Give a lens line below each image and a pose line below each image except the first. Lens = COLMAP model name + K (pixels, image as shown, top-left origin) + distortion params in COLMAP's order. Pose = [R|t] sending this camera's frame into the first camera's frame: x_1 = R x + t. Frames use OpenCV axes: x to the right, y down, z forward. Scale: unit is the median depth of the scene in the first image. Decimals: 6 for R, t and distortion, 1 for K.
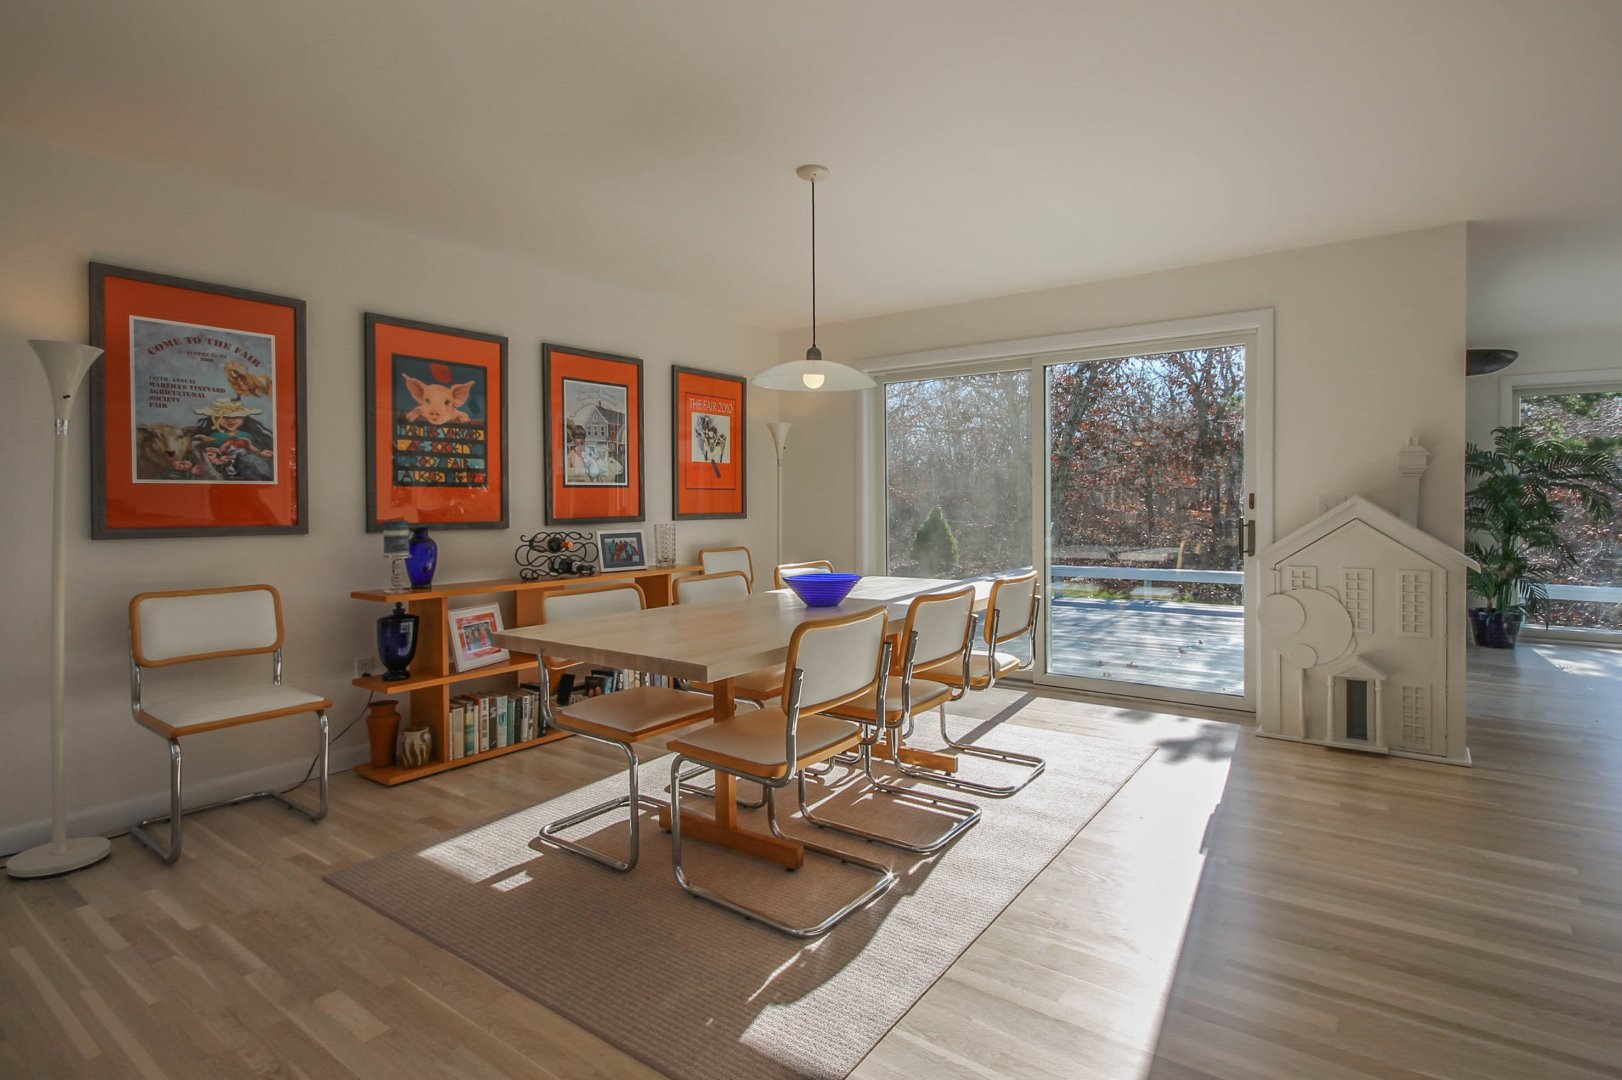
lens RADIAL K [[777.7, 0, 820.1], [0, 777.7, 513.1], [0, 0, 1]] dist [-0.002083, 0.000397]
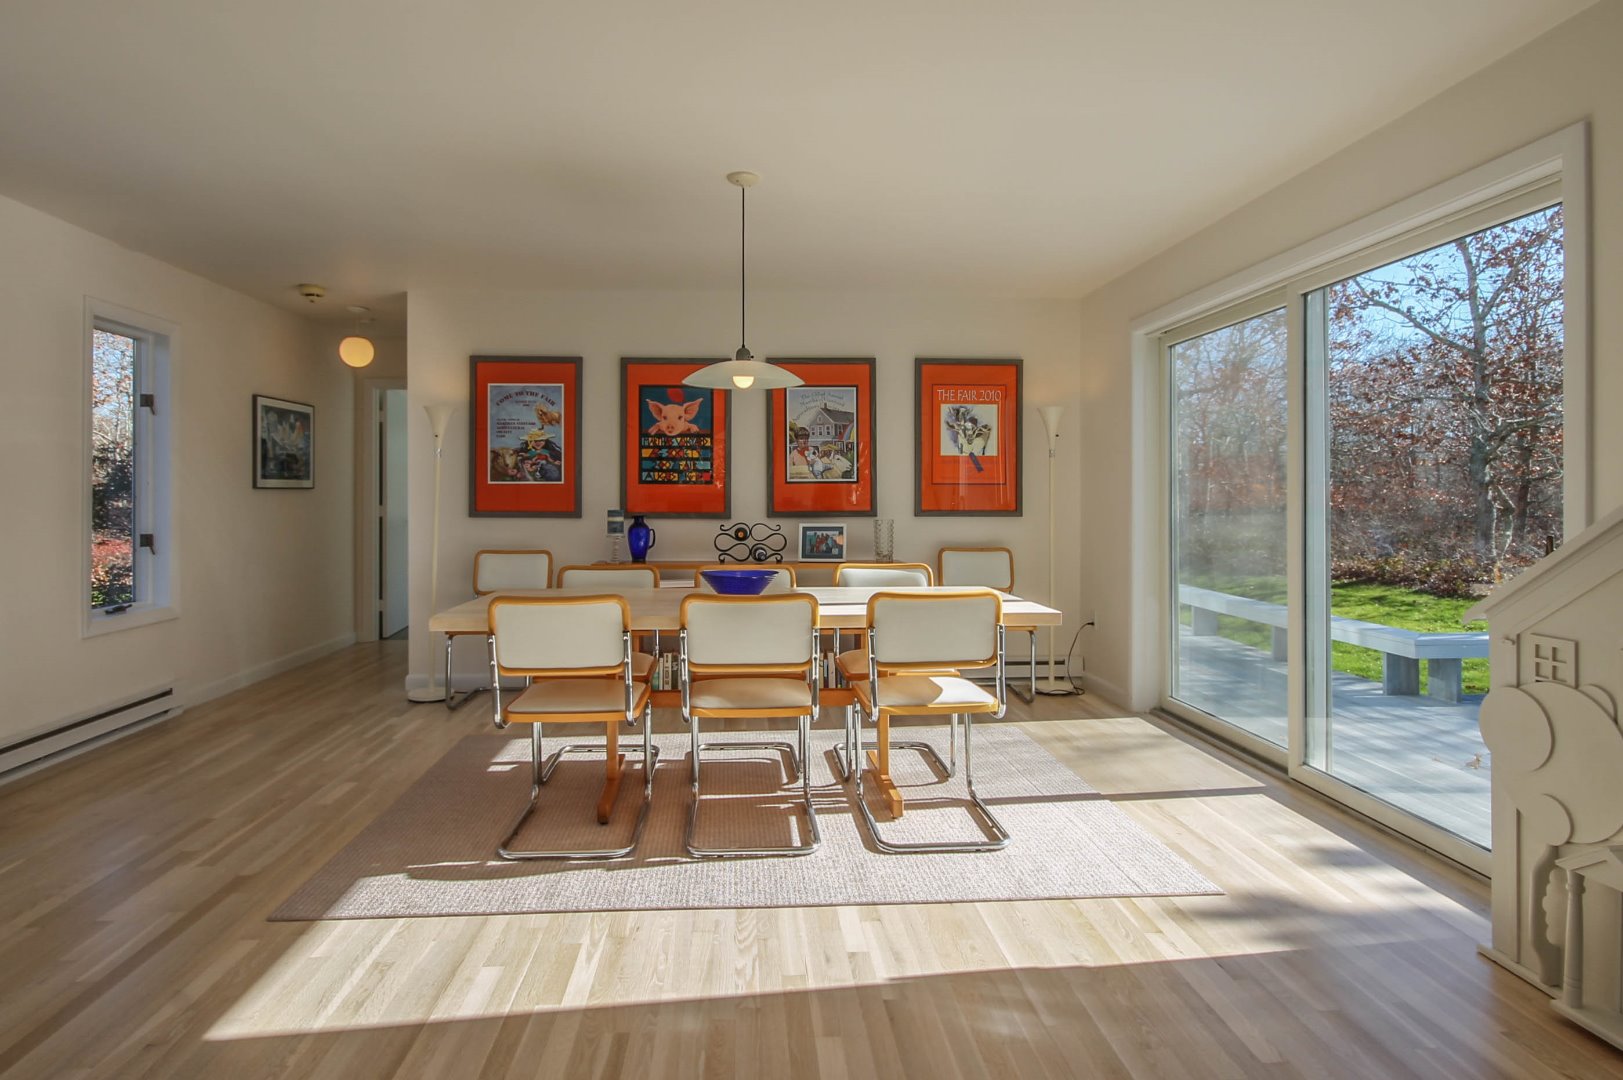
lens RADIAL K [[825.1, 0, 782.6], [0, 825.1, 497.3], [0, 0, 1]] dist [-0.013939, 0.000219]
pose [[0.638310, 0.007613, -0.769742, 0.668291], [-0.016578, 0.999855, -0.003859, -0.010226], [0.769601, 0.015224, 0.638344, 0.273079]]
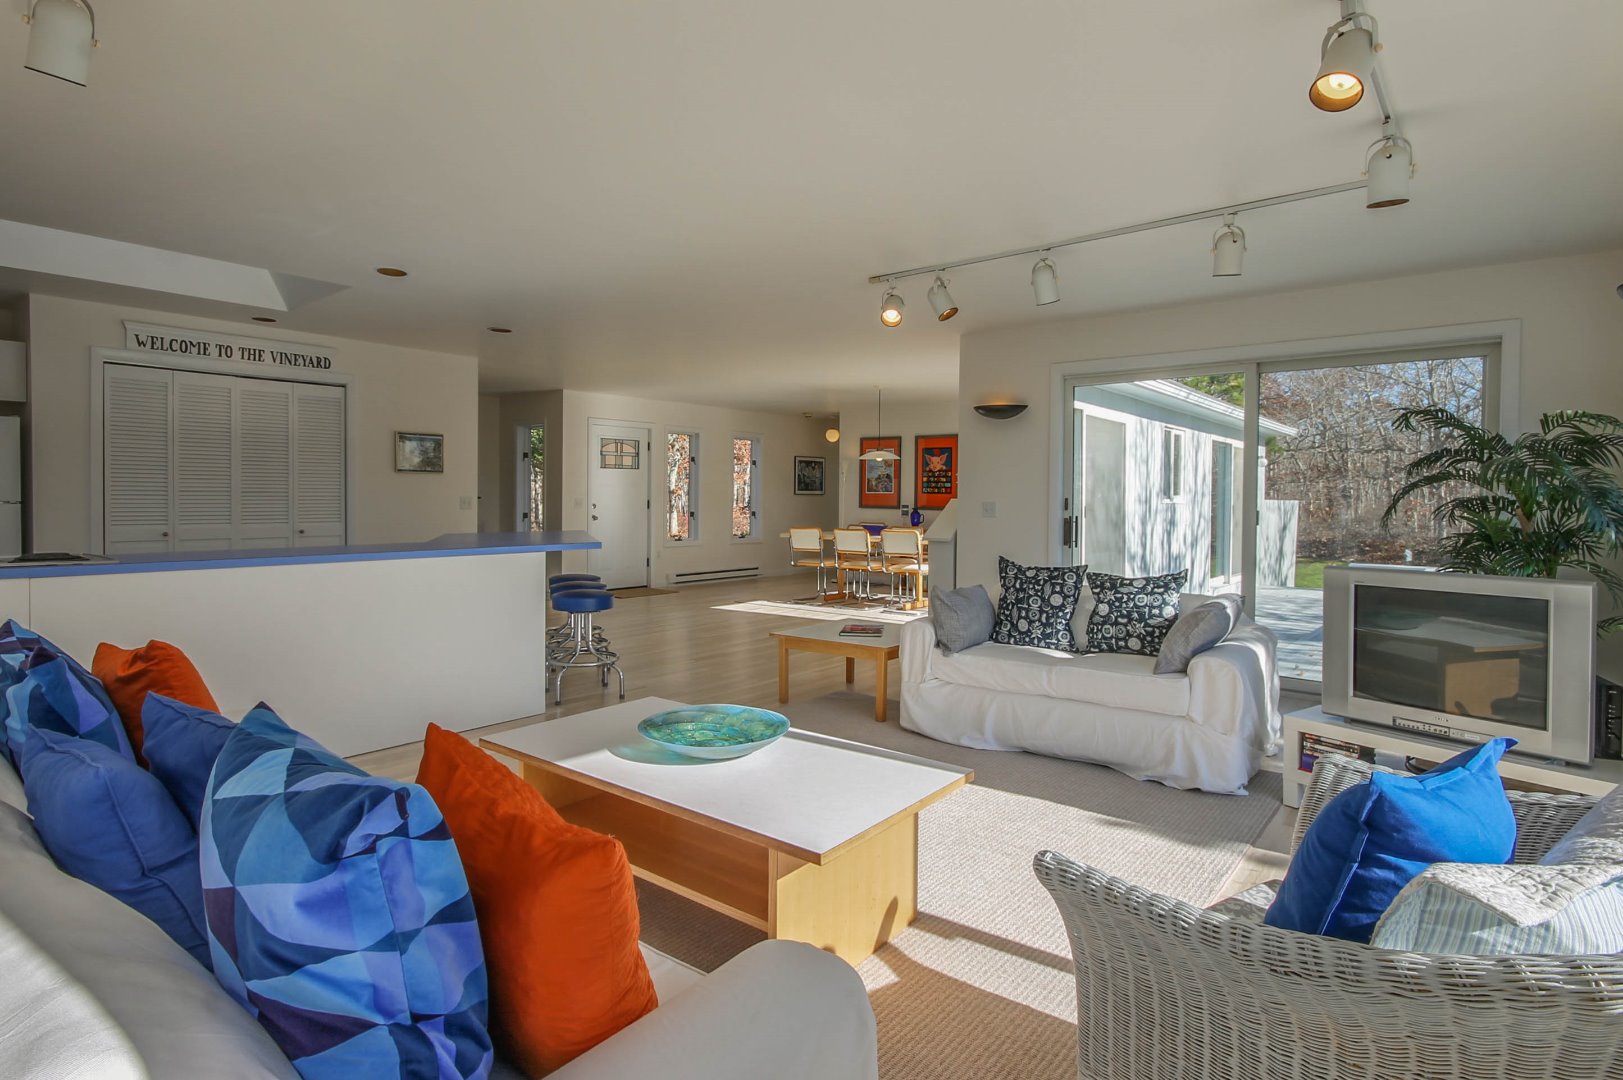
lens RADIAL K [[825.1, 0, 800.0], [0, 825.1, 497.0], [0, 0, 1]] dist [-0.013939, 0.000219]
pose [[-0.070299, 0.001918, -0.997524, 2.410301], [-0.030219, 0.999535, 0.004052, -0.020946], [0.997068, 0.030429, -0.070208, 0.731839]]
